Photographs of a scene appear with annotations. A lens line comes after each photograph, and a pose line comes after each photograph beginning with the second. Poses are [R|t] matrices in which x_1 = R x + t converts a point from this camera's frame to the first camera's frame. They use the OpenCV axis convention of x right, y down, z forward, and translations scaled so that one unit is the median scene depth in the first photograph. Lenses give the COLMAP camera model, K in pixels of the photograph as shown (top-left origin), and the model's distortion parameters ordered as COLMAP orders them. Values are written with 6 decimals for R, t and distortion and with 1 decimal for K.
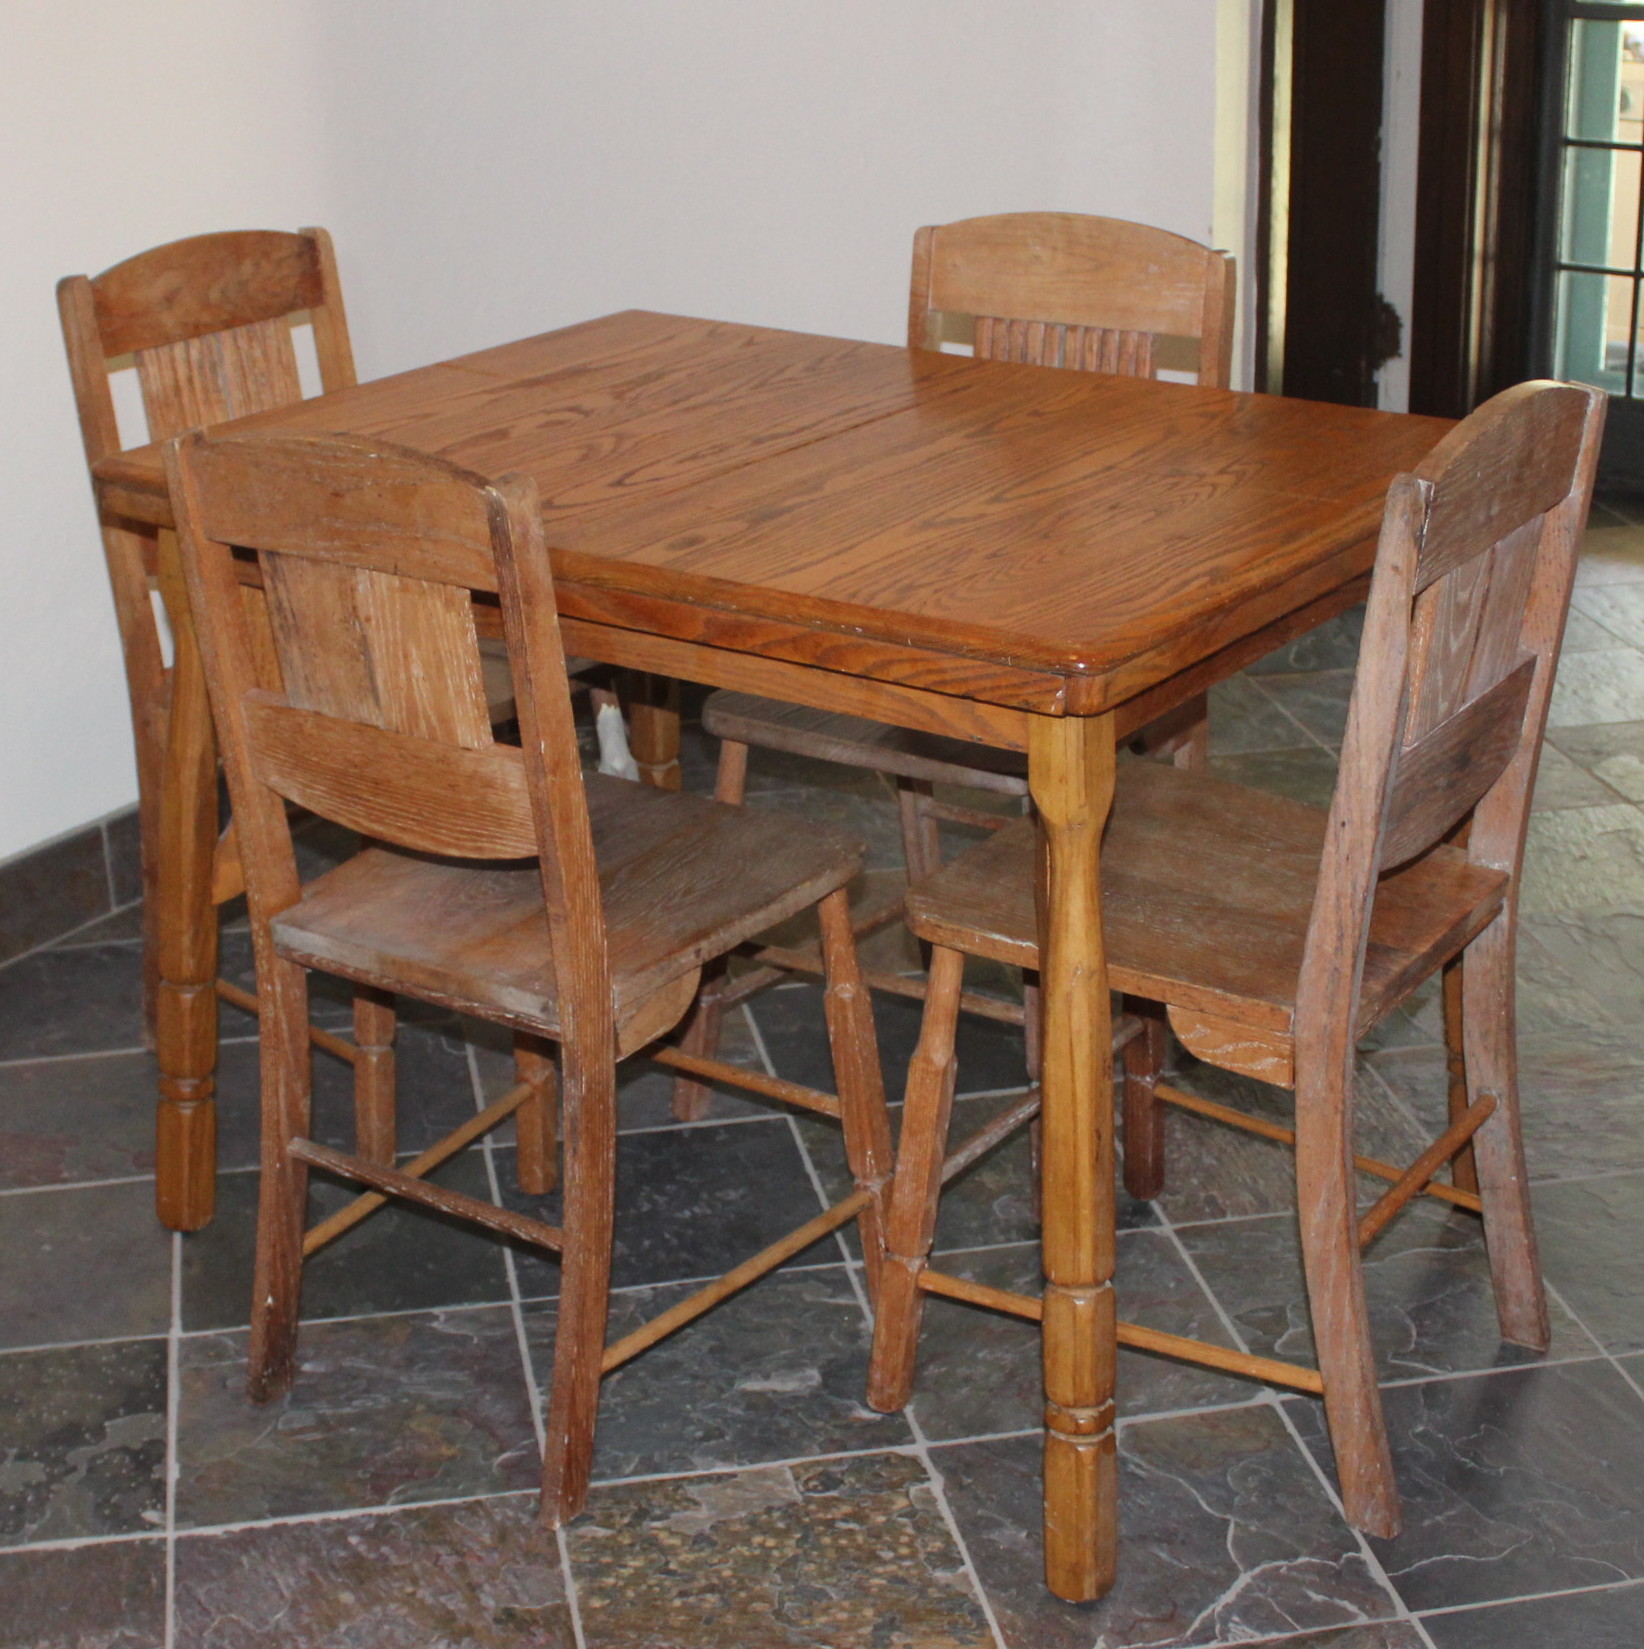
lens RADIAL K [[2868.1, 0, 822.0], [0, 2868.1, 824.5], [0, 0, 1]] dist [-0.178498, 0.153451]
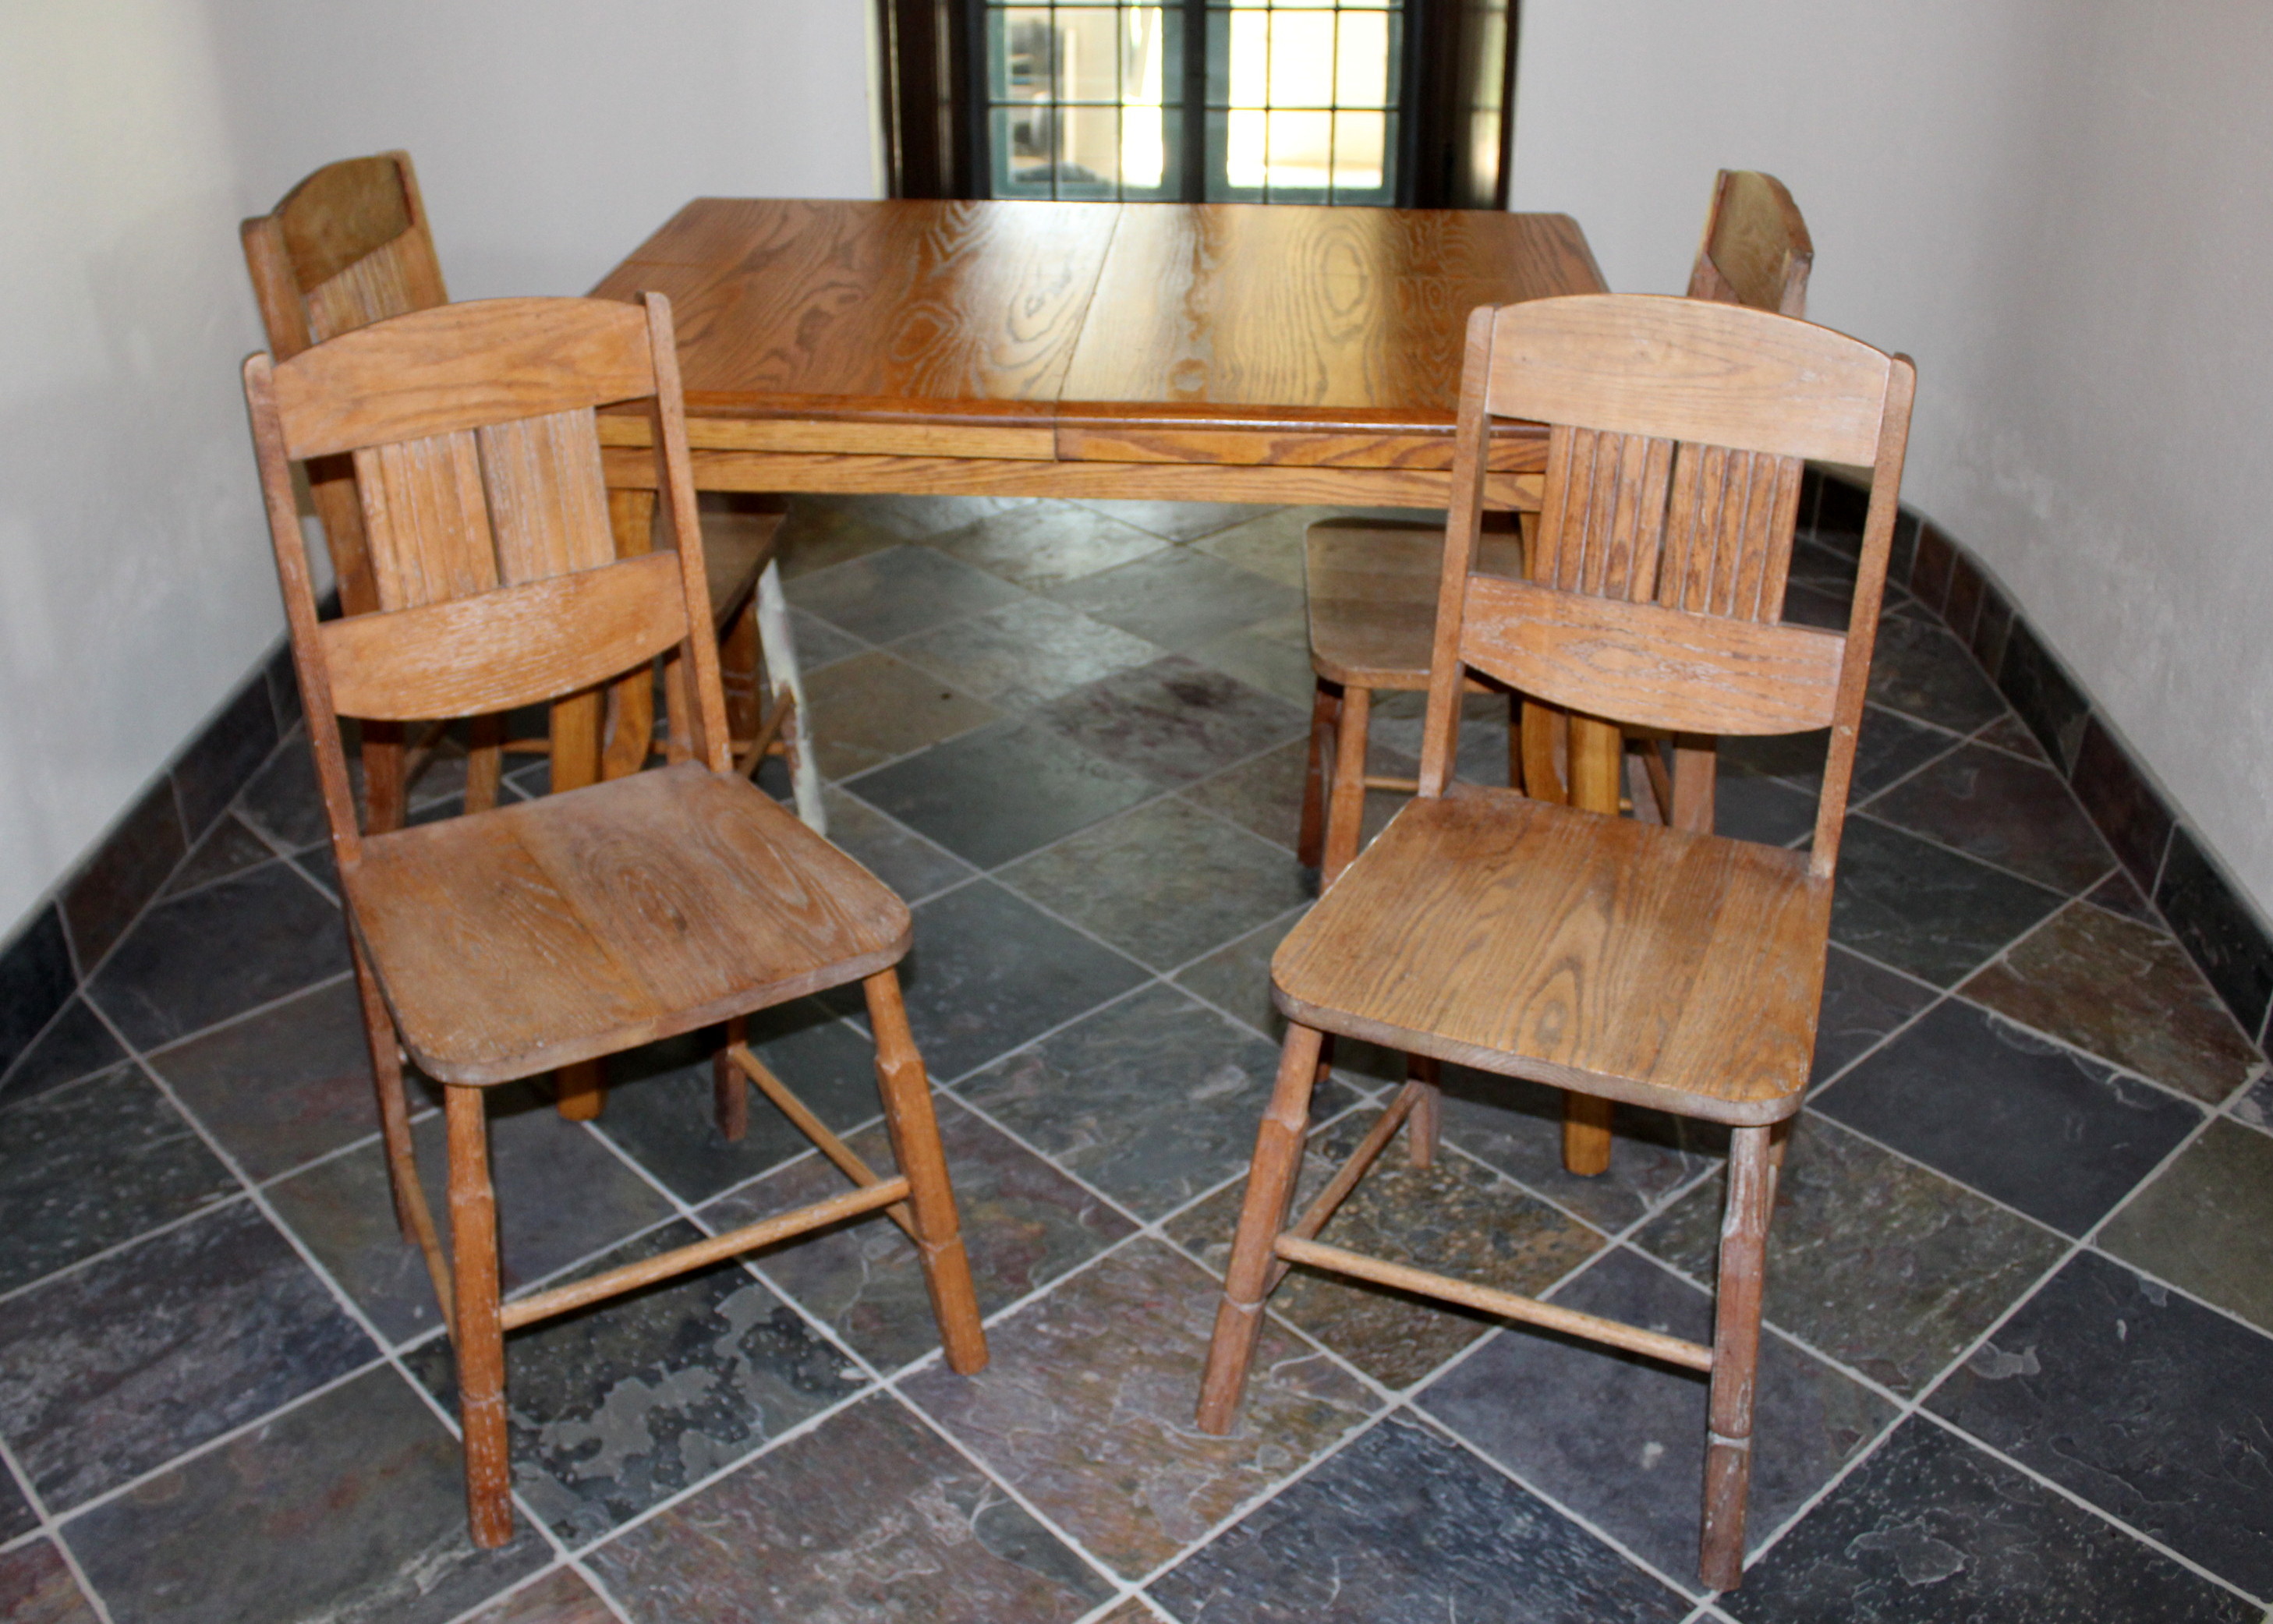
lens RADIAL K [[2183.0, 0, 1133.9], [0, 2183.0, 778.2], [0, 0, 1]] dist [-0.210090, 0.292738]
pose [[0.853269, -0.223454, 0.471170, -0.479021], [0.175745, 0.973904, 0.143609, -0.069615], [-0.490964, -0.039731, 0.870273, 0.256291]]
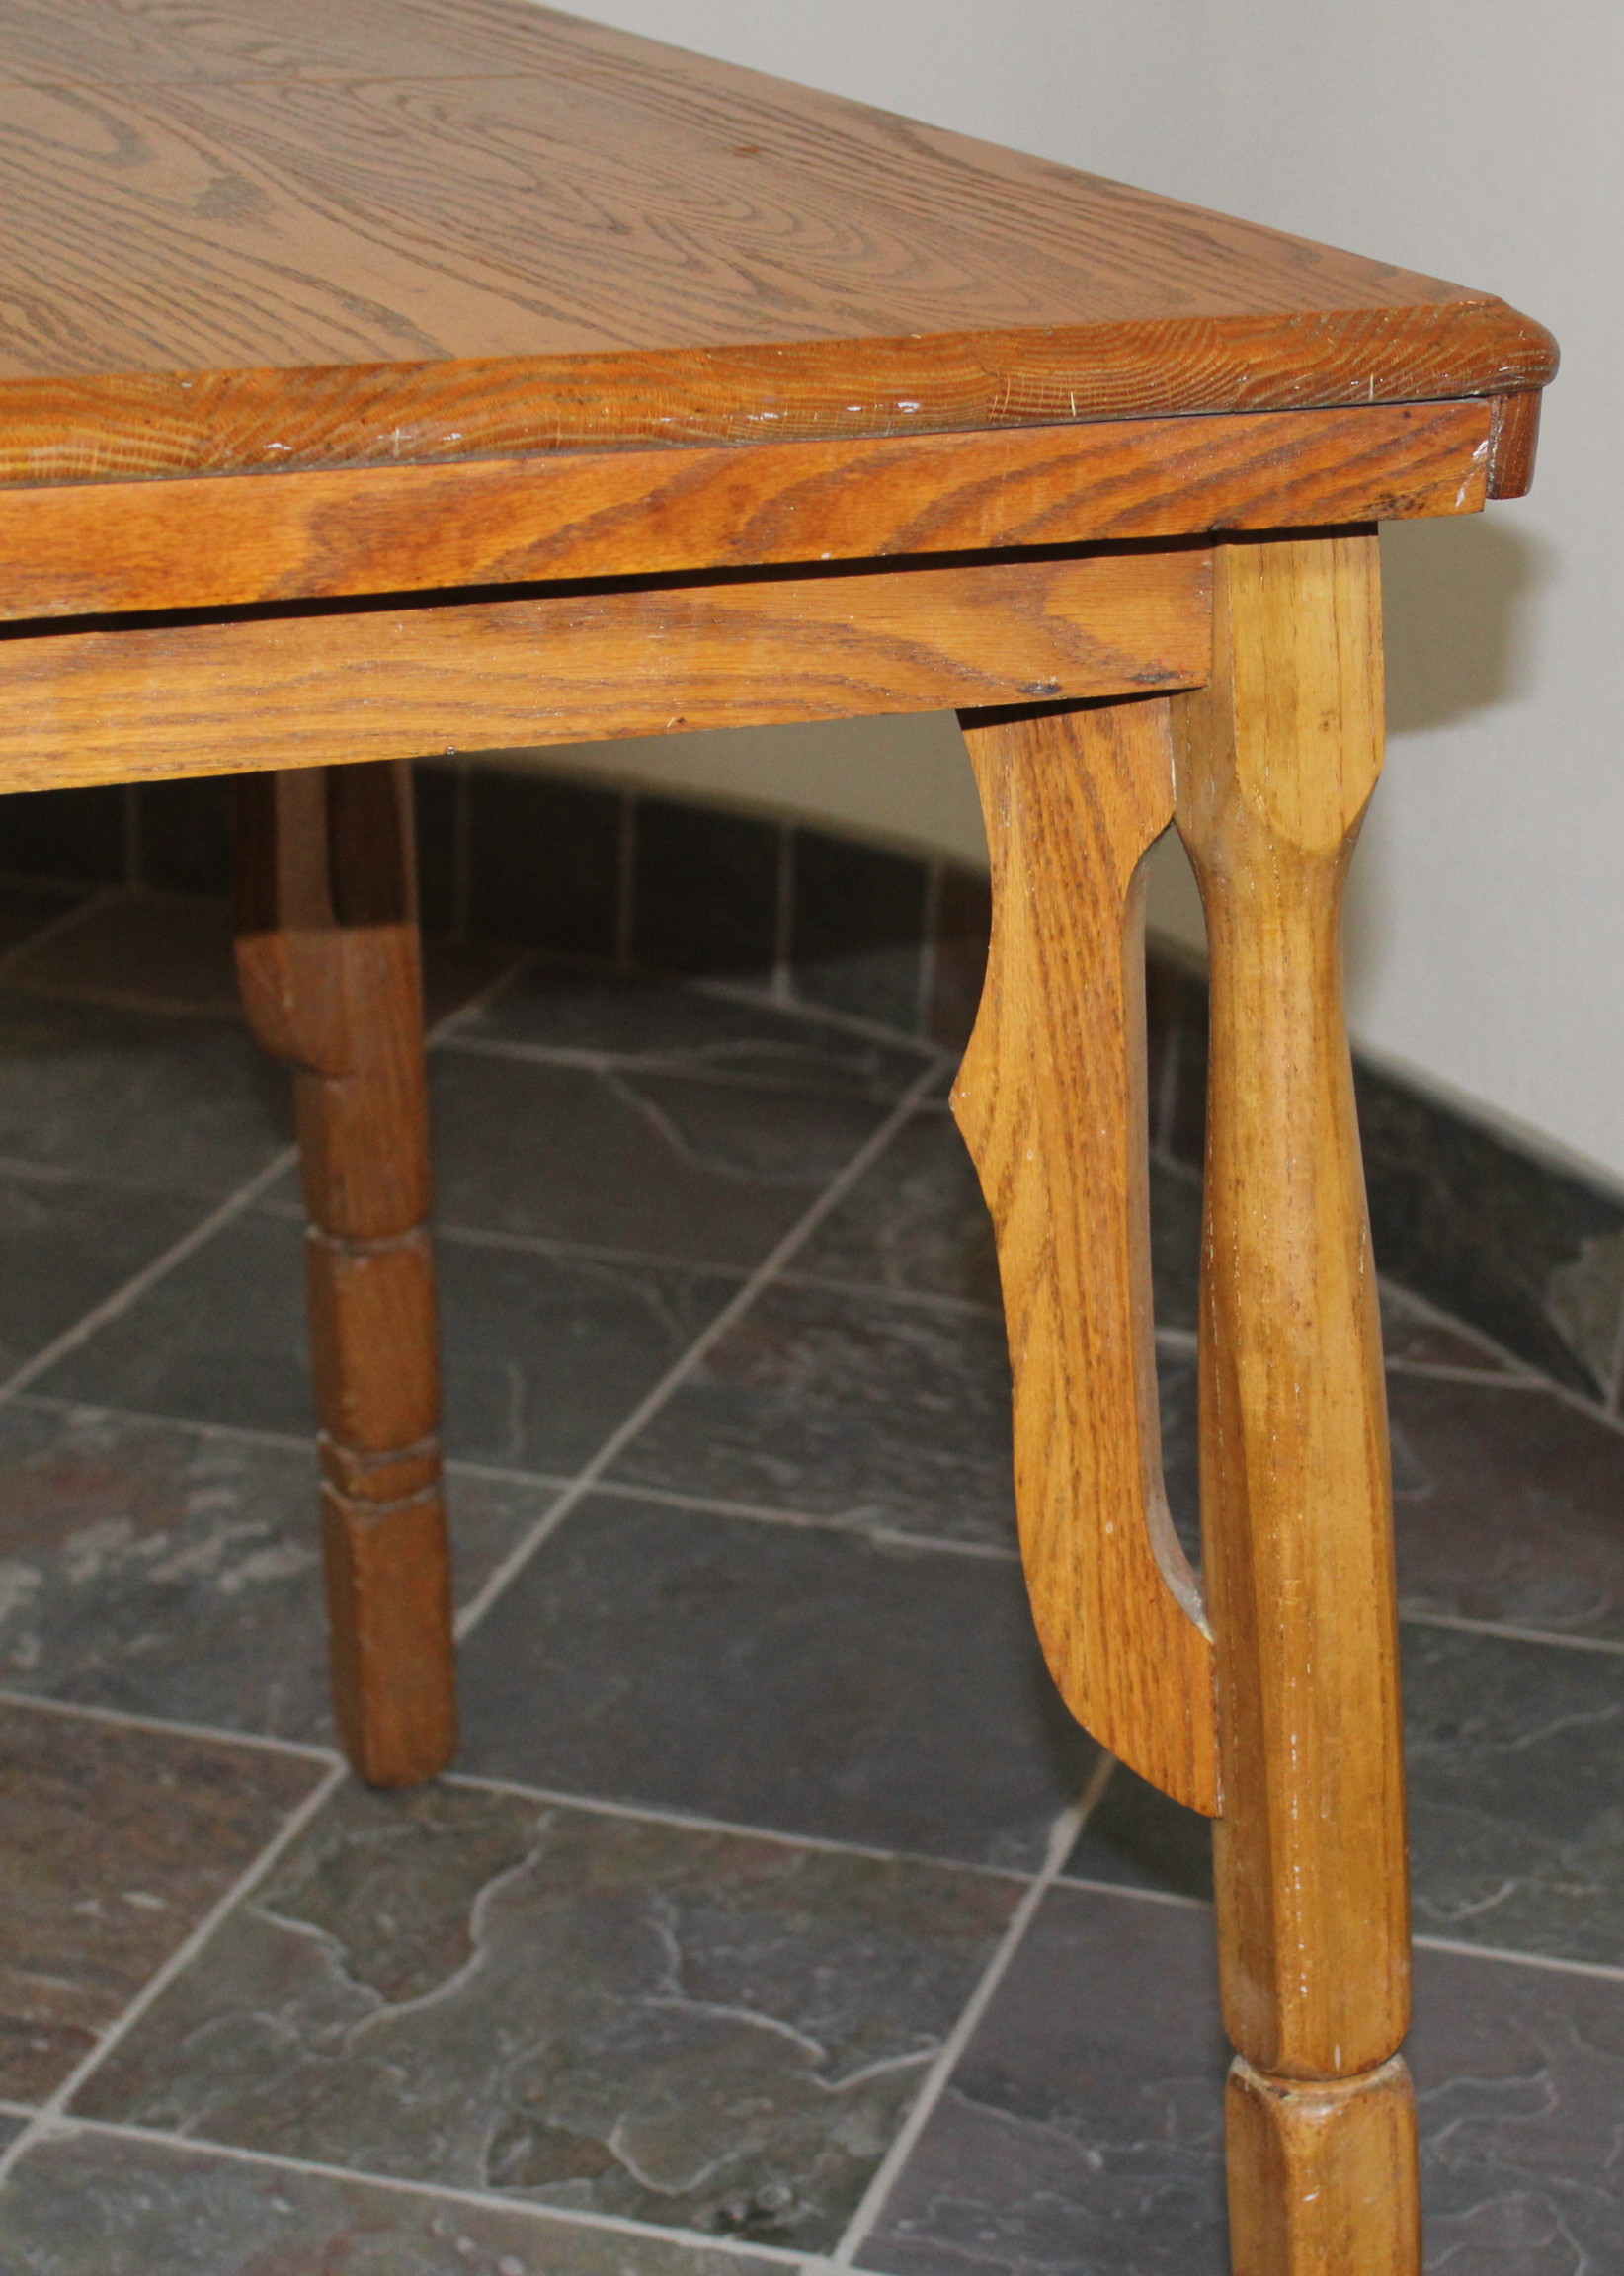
lens RADIAL K [[4618.9, 0, 970.8], [0, 4618.9, 1136.2], [0, 0, 1]] dist [-0.039310, -0.086502]
pose [[0.429330, -0.266104, 0.863055, -0.400494], [0.273786, 0.948989, 0.156404, -0.061359], [-0.860649, 0.169144, 0.480285, 0.671255]]
